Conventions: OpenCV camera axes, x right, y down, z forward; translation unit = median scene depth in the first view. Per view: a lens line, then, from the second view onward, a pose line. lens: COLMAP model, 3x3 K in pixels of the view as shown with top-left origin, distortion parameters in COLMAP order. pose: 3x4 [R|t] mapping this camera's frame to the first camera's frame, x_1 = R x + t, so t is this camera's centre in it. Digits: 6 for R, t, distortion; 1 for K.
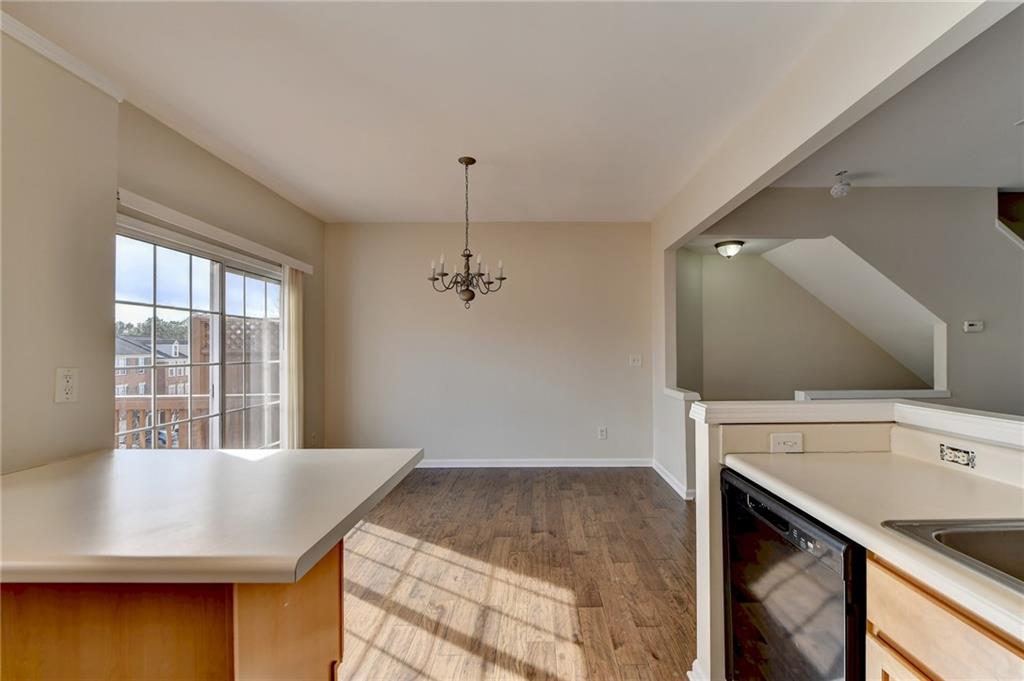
lens RADIAL K [[424.2, 0, 542.7], [0, 424.2, 339.6], [0, 0, 1]] dist [-0.001050, -0.000140]
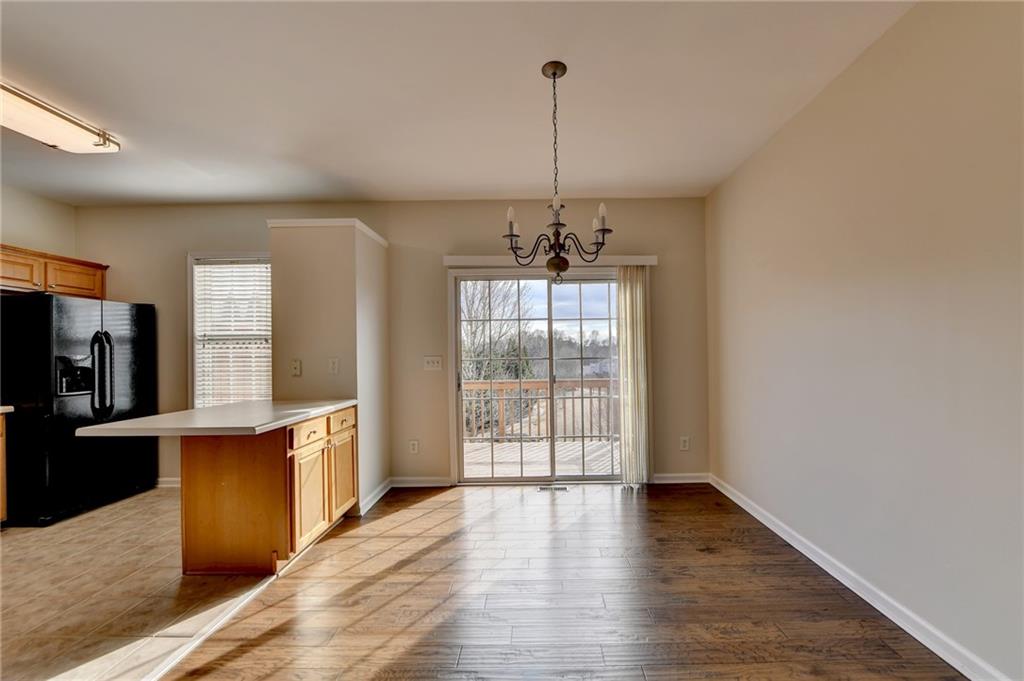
lens RADIAL K [[420.2, 0, 530.5], [0, 420.2, 350.2], [0, 0, 1]] dist [-0.004499, -0.000609]
pose [[-0.011673, -0.000180, -0.999932, 0.456230], [0.036894, 0.999319, -0.000610, 0.028620], [0.999251, -0.036898, -0.011658, 0.880834]]
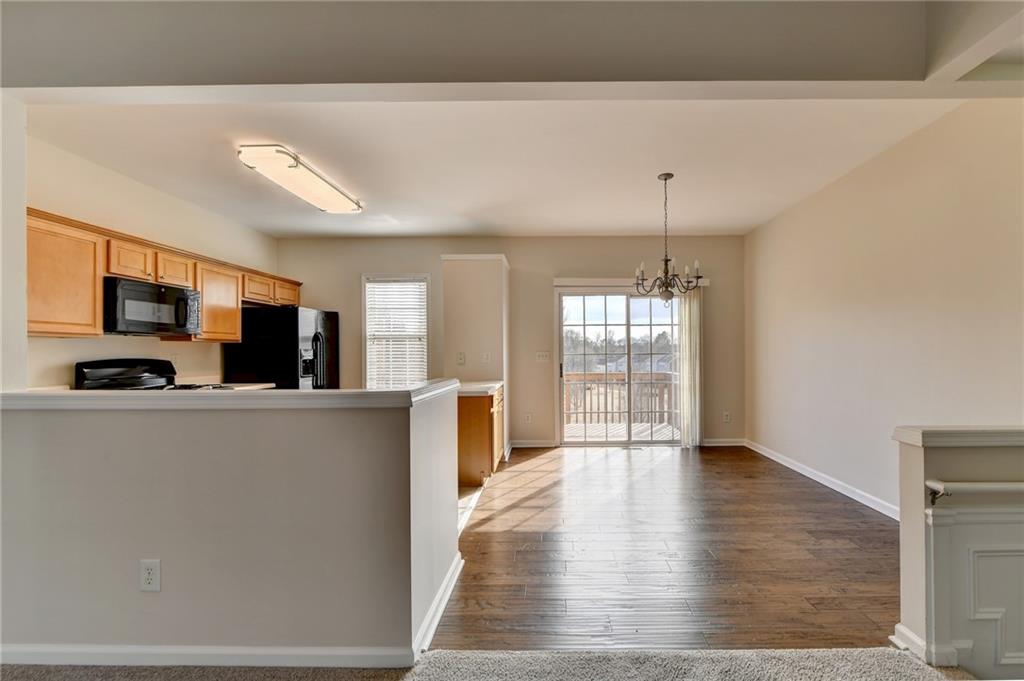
lens RADIAL K [[416.4, 0, 546.7], [0, 416.4, 355.5], [0, 0, 1]] dist [-0.002887, -0.000253]
pose [[-0.010354, 0.015084, -0.999833, 0.858308], [0.029314, 0.999461, 0.014775, 0.026496], [0.999517, -0.029156, -0.010791, 0.631812]]
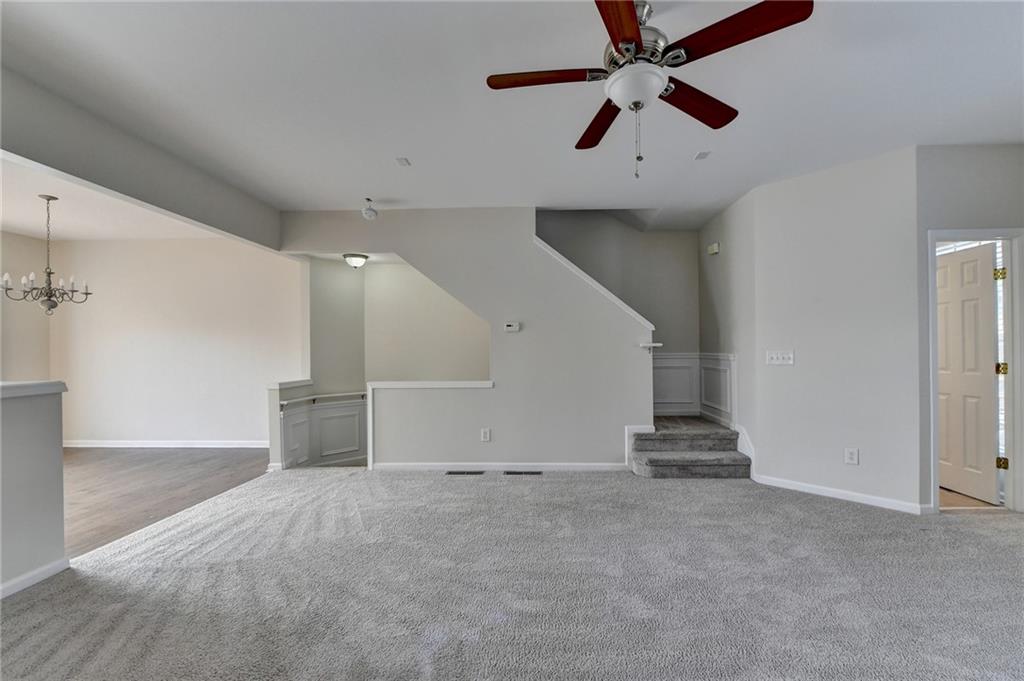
lens RADIAL K [[427.2, 0, 537.5], [0, 427.2, 348.3], [0, 0, 1]] dist [-0.005821, -0.000429]
pose [[0.999584, -0.002534, -0.028730, 1.191705], [0.003190, 0.999734, 0.022820, 0.000687], [0.028664, -0.022902, 0.999327, -0.193073]]
